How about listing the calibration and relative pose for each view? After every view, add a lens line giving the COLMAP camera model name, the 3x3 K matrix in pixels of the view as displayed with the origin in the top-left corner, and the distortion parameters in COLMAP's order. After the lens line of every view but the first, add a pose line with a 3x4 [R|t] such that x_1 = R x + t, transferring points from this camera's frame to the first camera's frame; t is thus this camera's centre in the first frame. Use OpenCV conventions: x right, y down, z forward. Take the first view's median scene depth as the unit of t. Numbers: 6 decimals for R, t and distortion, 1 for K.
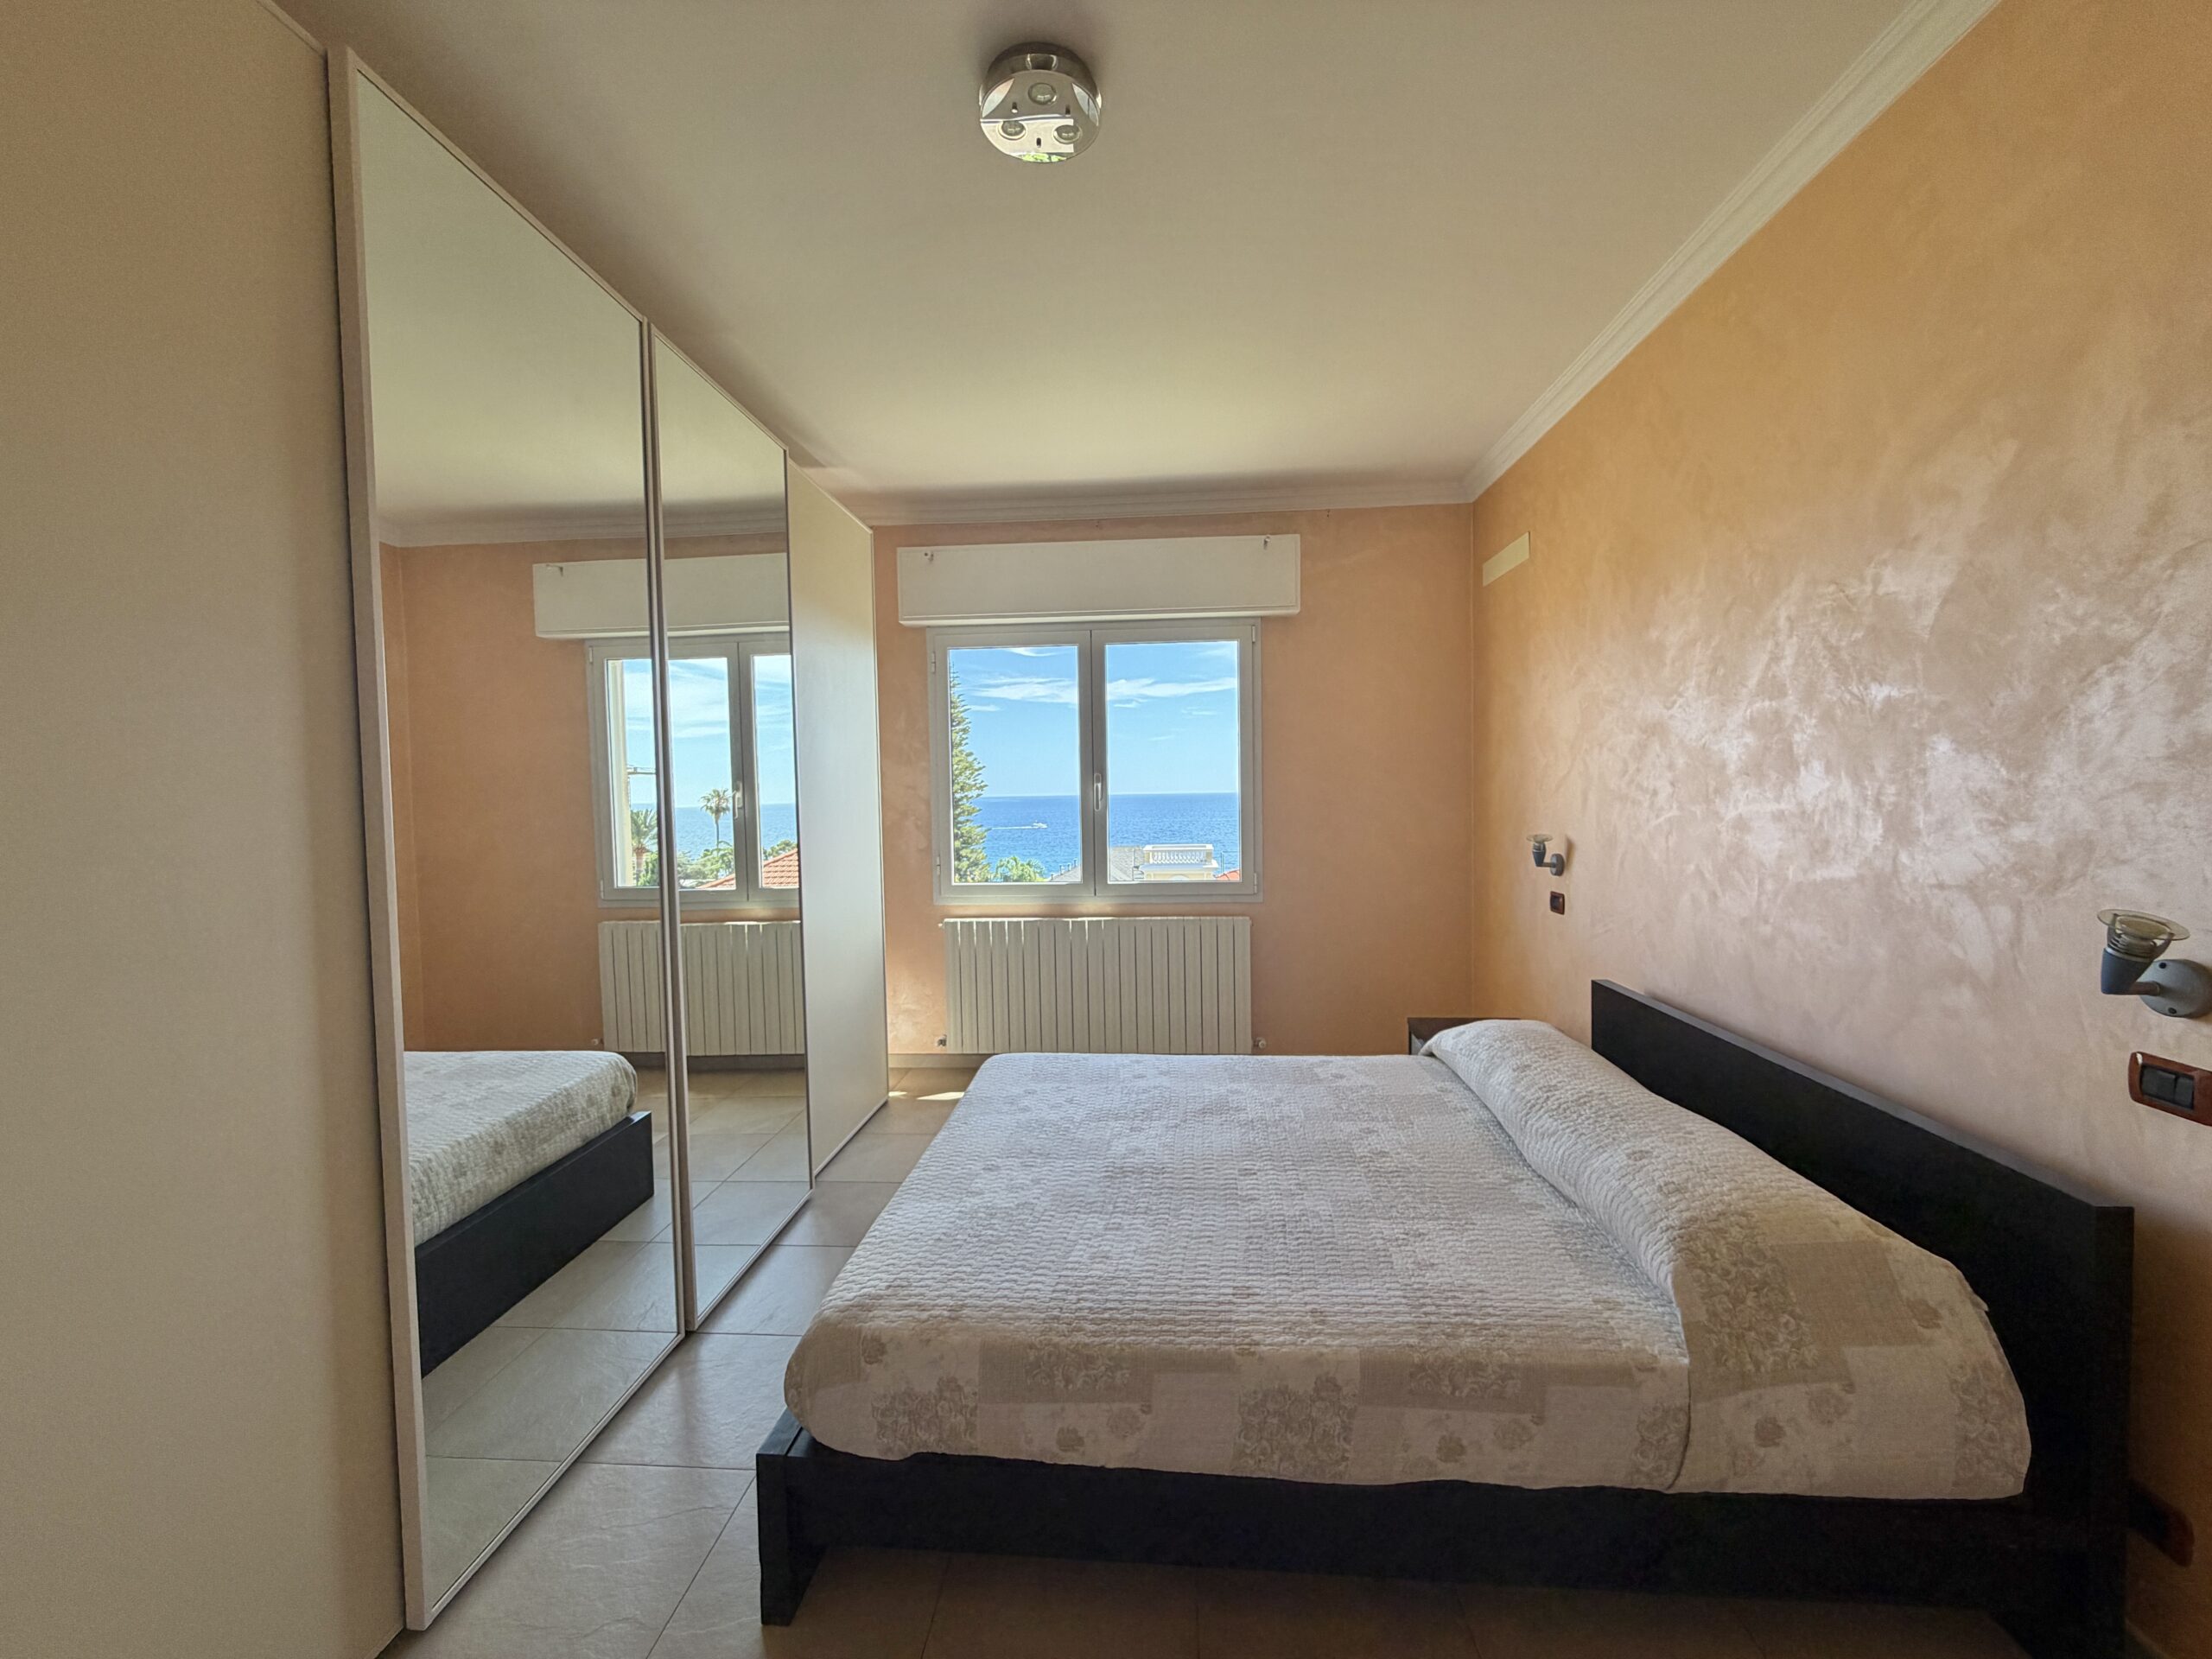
lens RADIAL K [[882.3, 0, 1099.1], [0, 882.3, 828.0], [0, 0, 1]] dist [0.000554, 0.000351]
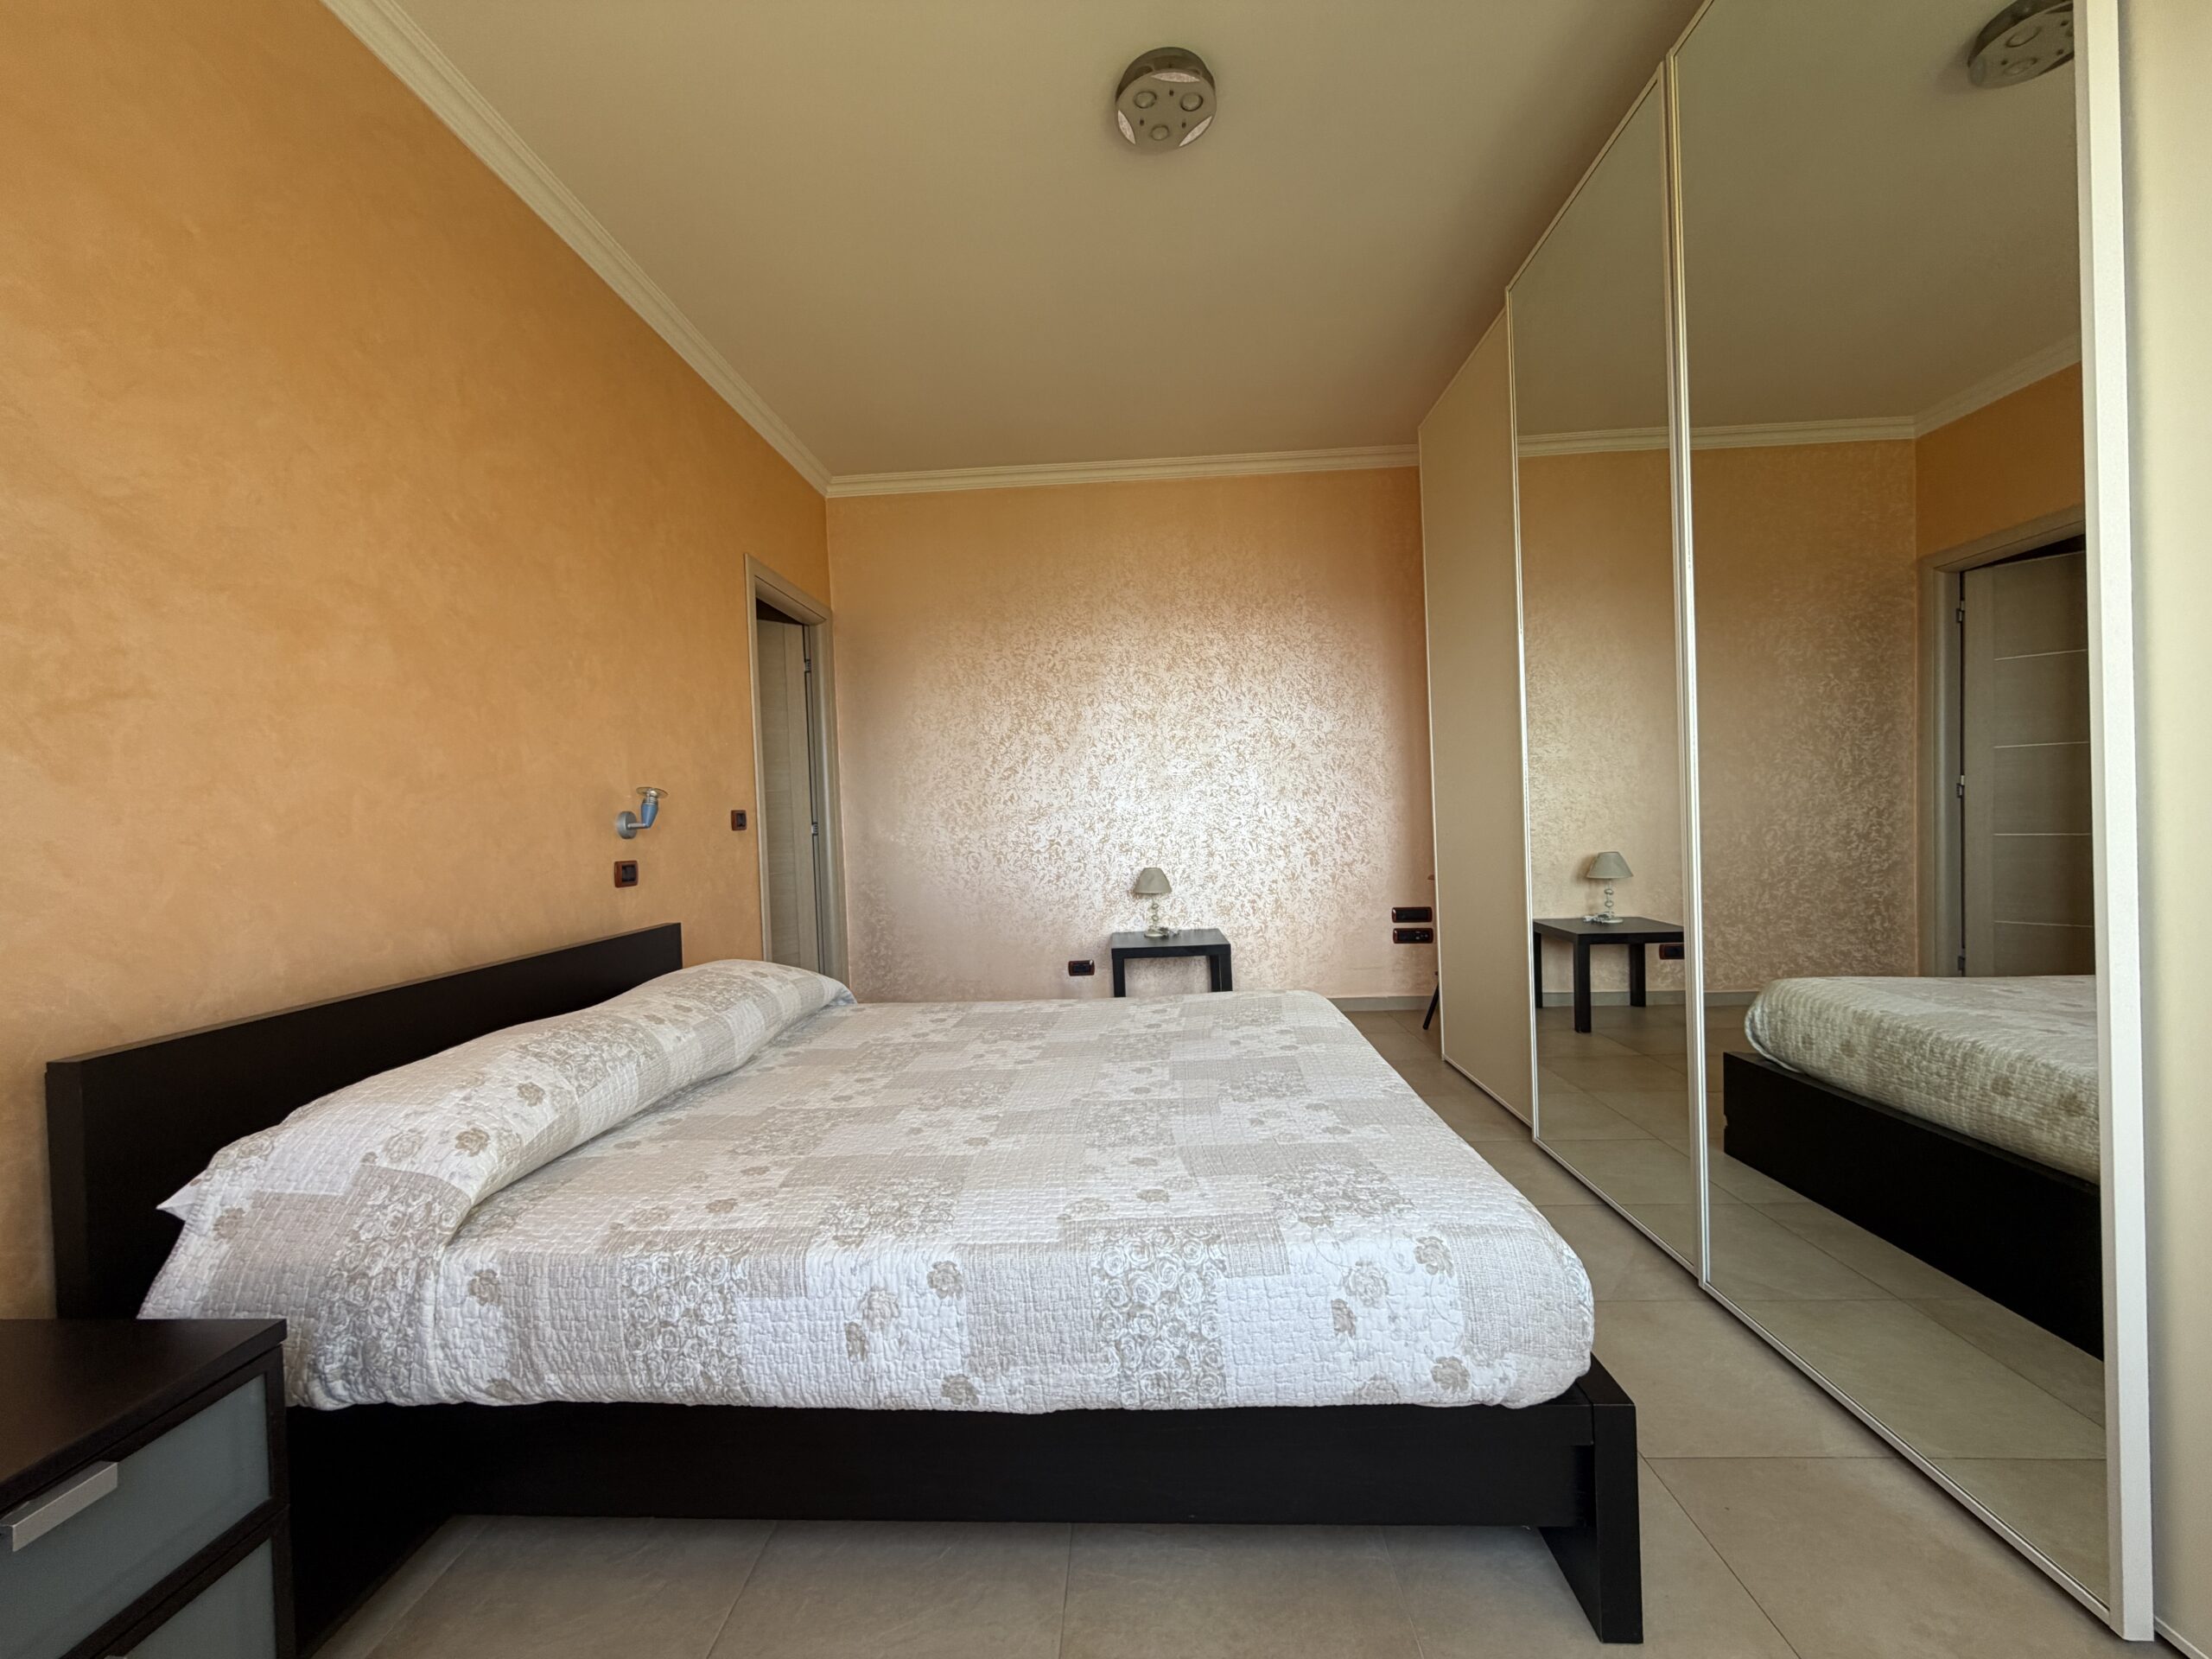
lens RADIAL K [[882.3, 0, 1099.1], [0, 882.3, 828.0], [0, 0, 1]] dist [0.000554, 0.000351]
pose [[-0.998190, 0.050739, -0.032292, 0.088521], [0.049068, 0.997514, 0.050583, 0.075754], [0.034778, 0.048907, -0.998198, 1.665066]]
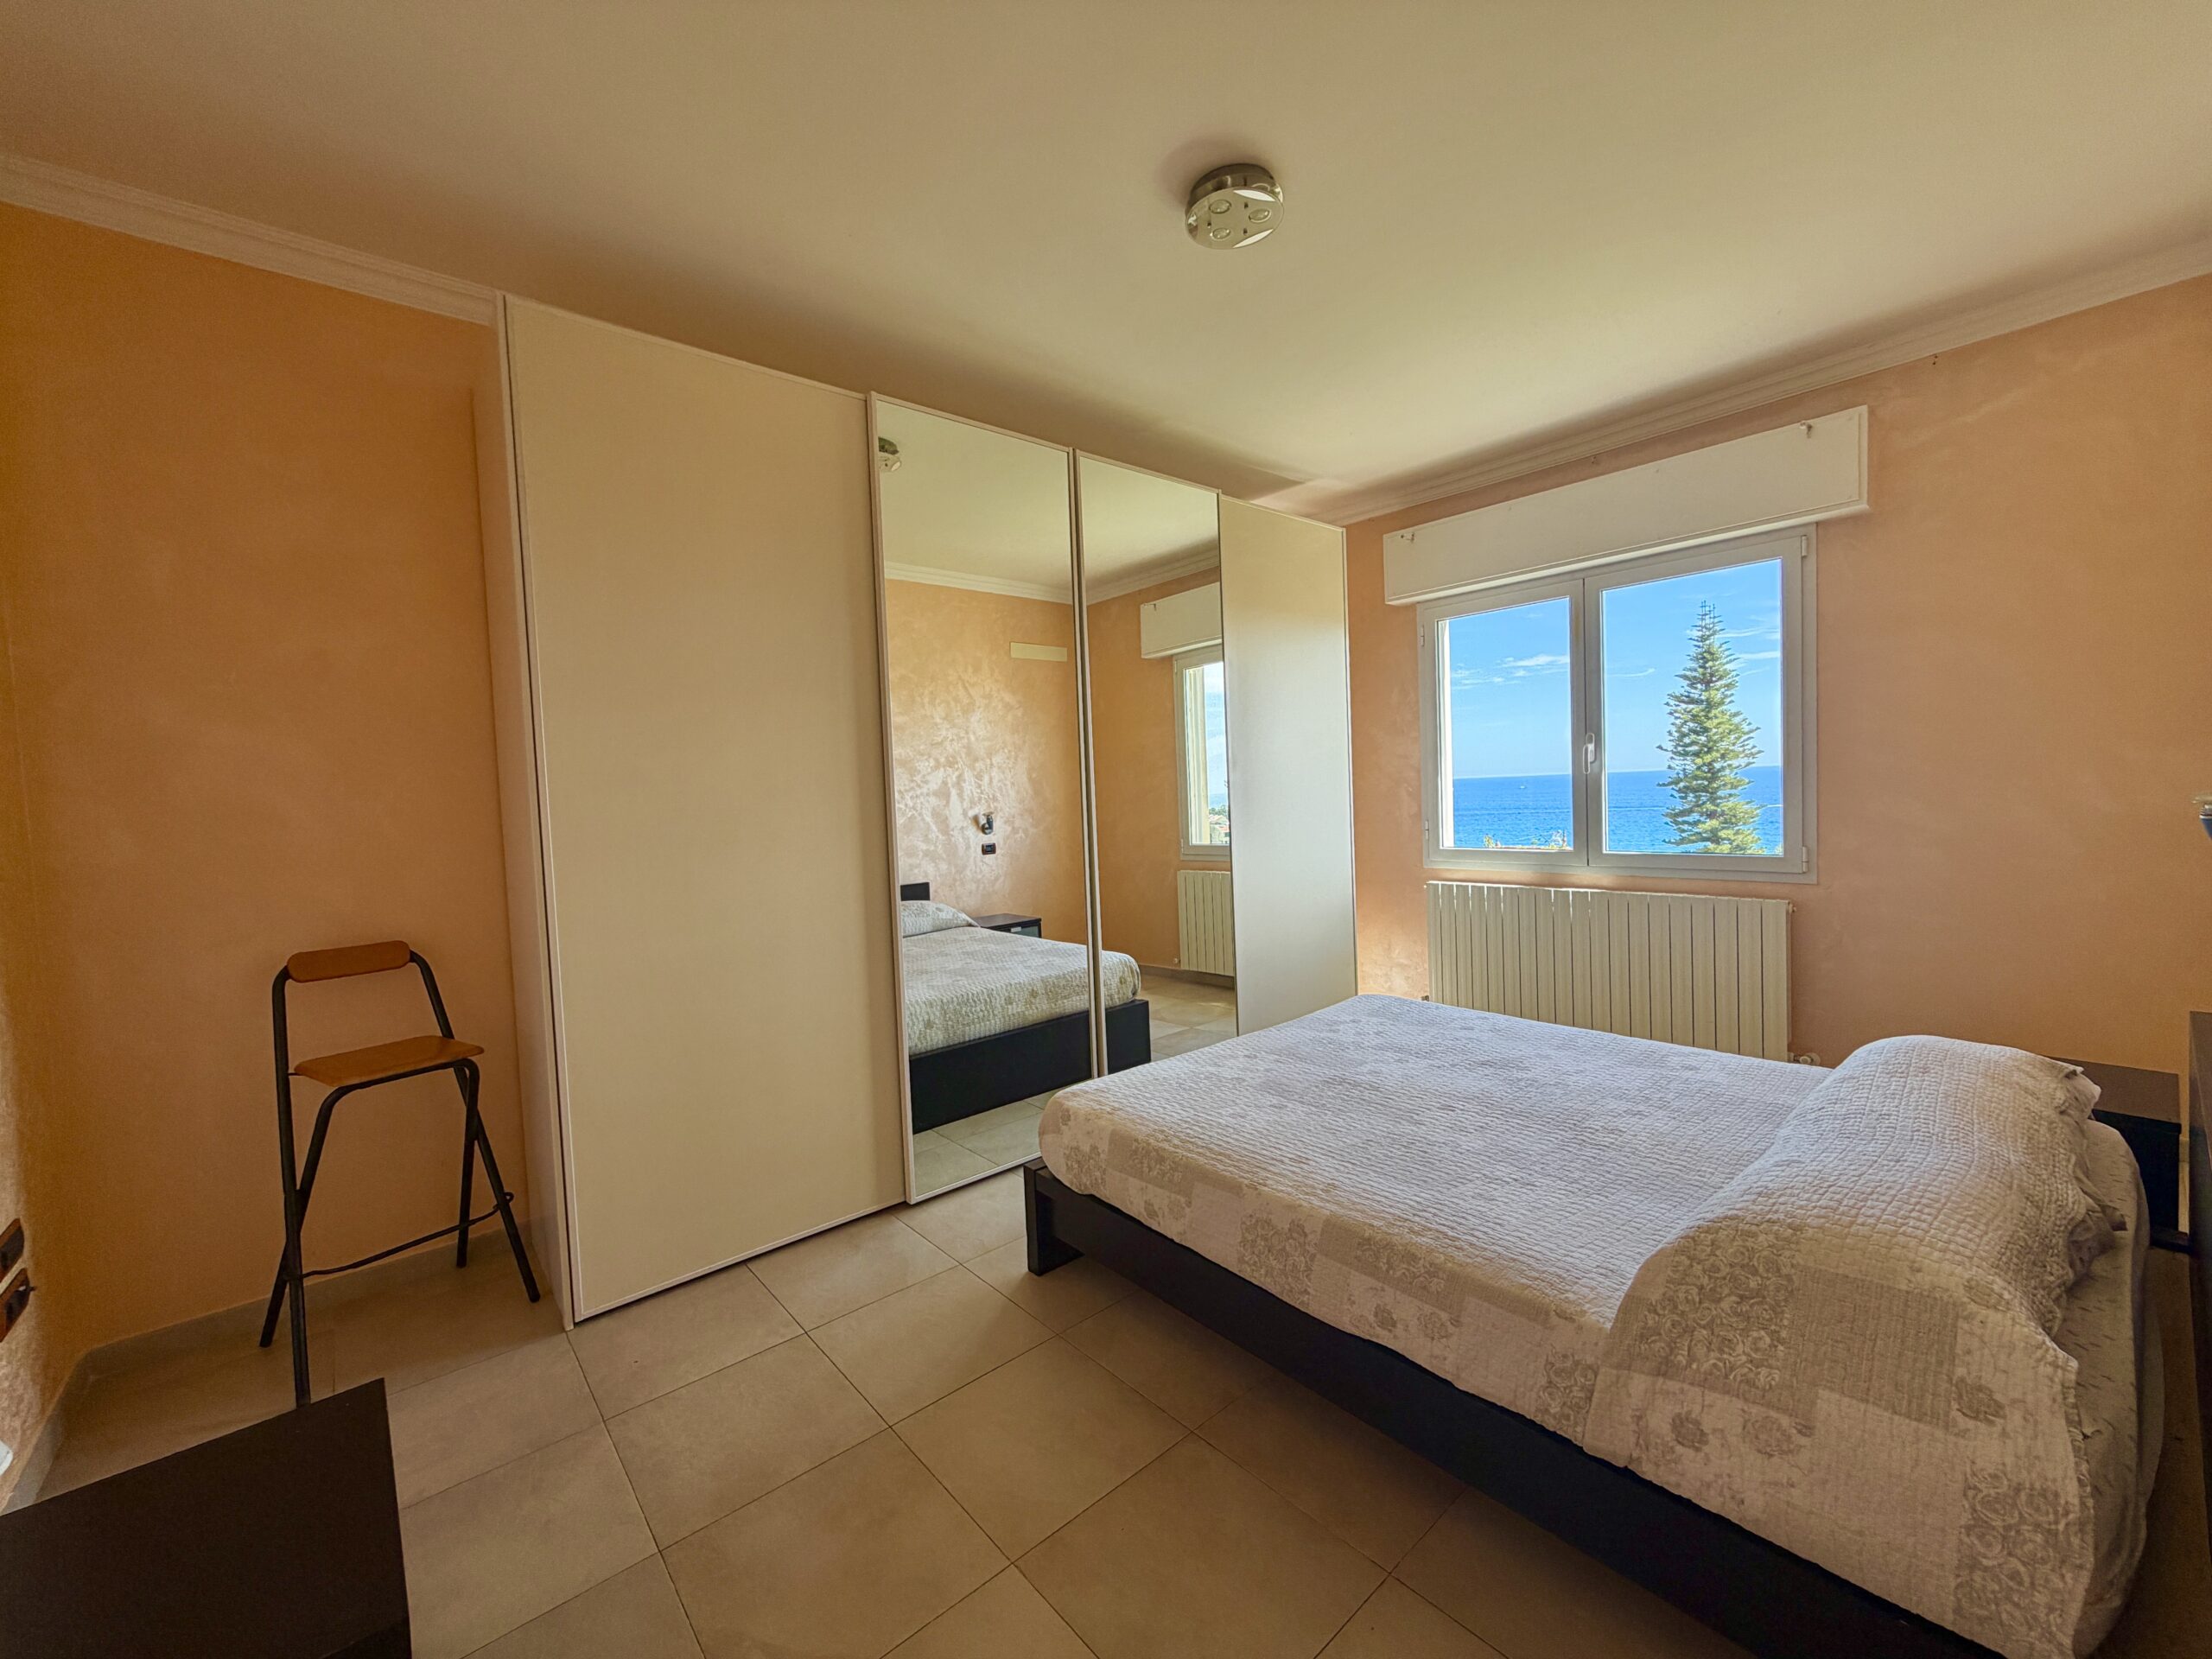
lens RADIAL K [[882.3, 0, 1099.1], [0, 882.3, 828.0], [0, 0, 1]] dist [0.000554, 0.000351]
pose [[0.704807, 0.018890, -0.709148, 0.524843], [-0.000505, 0.999659, 0.026127, 0.023724], [0.709399, -0.018056, 0.704576, -0.028696]]
